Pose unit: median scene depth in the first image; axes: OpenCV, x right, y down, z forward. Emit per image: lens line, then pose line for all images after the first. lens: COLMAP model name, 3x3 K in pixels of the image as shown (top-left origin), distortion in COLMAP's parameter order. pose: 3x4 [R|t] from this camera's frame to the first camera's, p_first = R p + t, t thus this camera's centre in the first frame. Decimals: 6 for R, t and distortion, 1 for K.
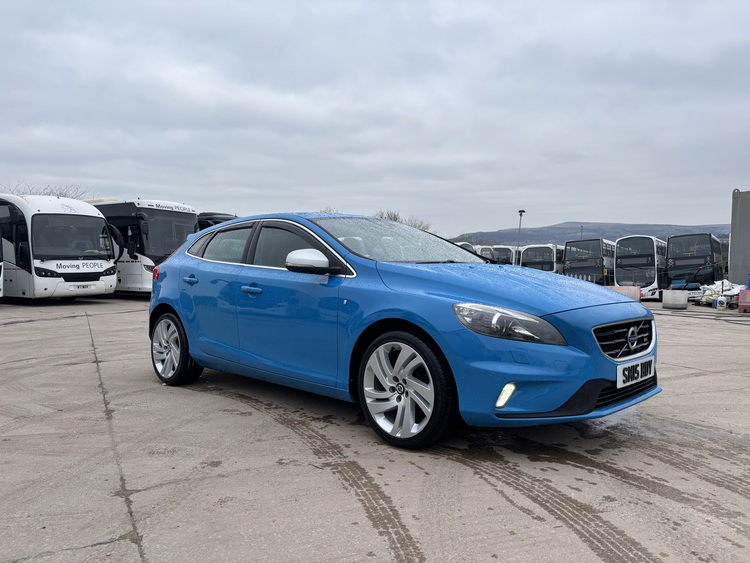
lens RADIAL K [[559.8, 0, 378.7], [0, 559.8, 278.4], [0, 0, 1]] dist [0.018549, -0.009695]
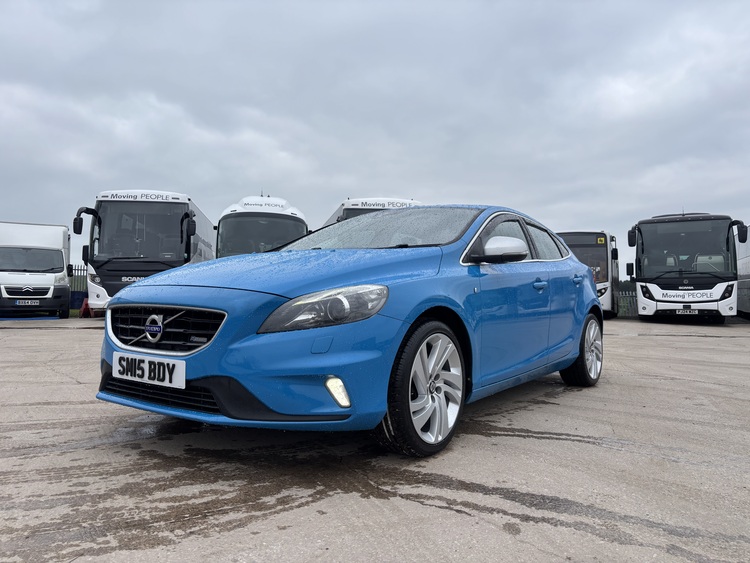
lens RADIAL K [[559.8, 0, 378.7], [0, 559.8, 278.4], [0, 0, 1]] dist [0.018549, -0.009695]
pose [[0.160091, -0.023440, -0.986824, 0.205119], [-0.016973, 0.999505, -0.026494, 0.008163], [0.986956, 0.020990, 0.159614, 0.188369]]
